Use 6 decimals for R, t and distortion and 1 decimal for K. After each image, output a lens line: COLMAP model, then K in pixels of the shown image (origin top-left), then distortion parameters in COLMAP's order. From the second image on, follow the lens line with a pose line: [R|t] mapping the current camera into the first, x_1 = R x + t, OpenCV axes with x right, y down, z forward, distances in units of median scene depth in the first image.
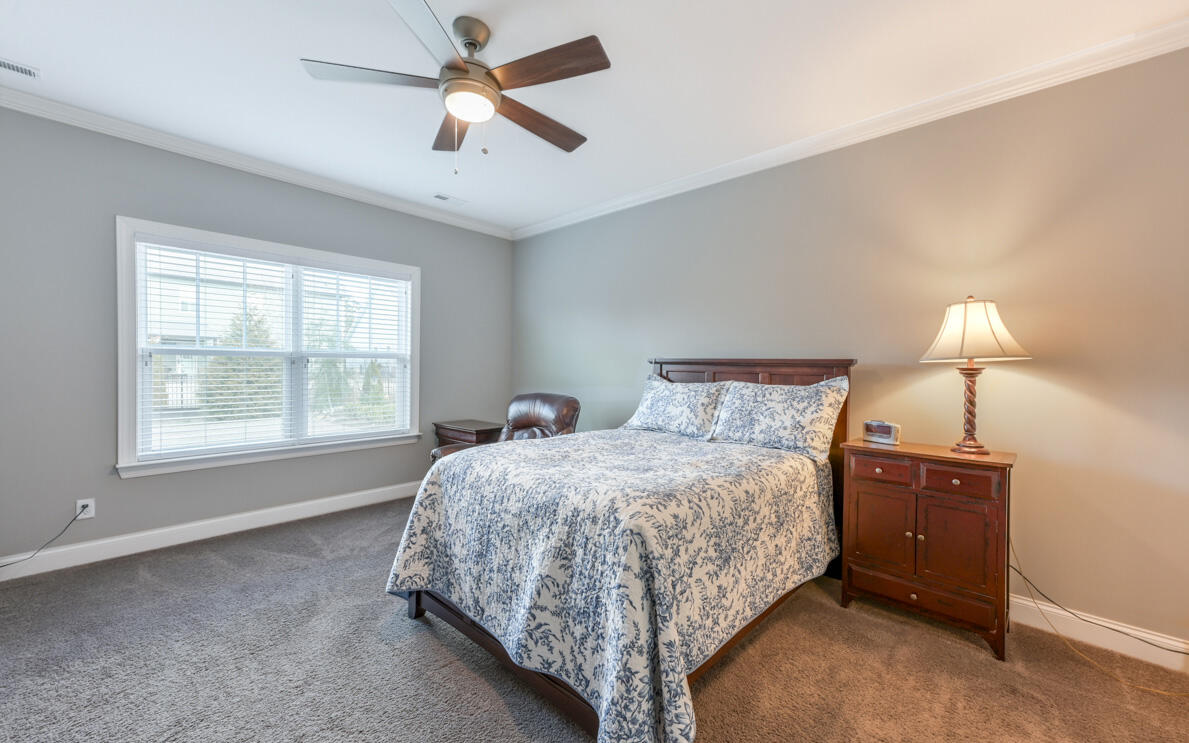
lens RADIAL K [[486.9, 0, 597.3], [0, 486.9, 369.5], [0, 0, 1]] dist [-0.003012, 0.000453]
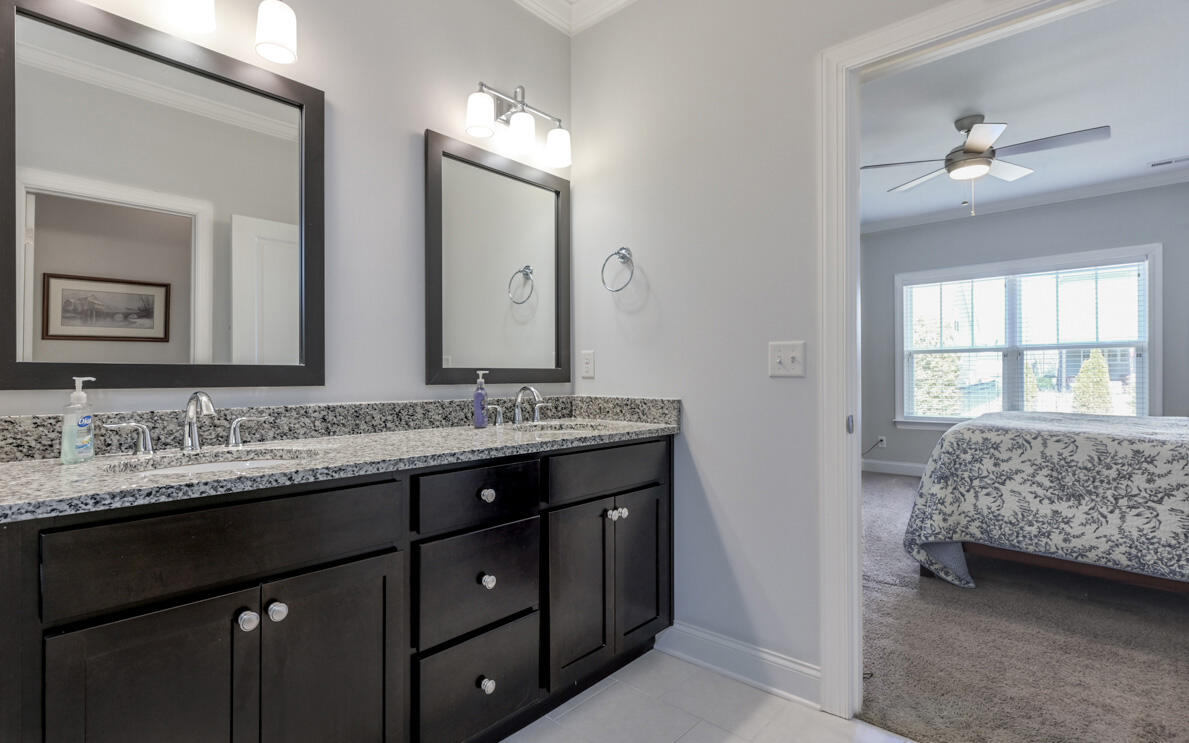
lens RADIAL K [[486.9, 0, 600.4], [0, 486.9, 367.5], [0, 0, 1]] dist [-0.003012, 0.000453]
pose [[0.033970, -0.023163, -0.999154, 1.443649], [0.005602, 0.999720, -0.022985, 0.100398], [0.999407, -0.004817, 0.034091, -0.198774]]
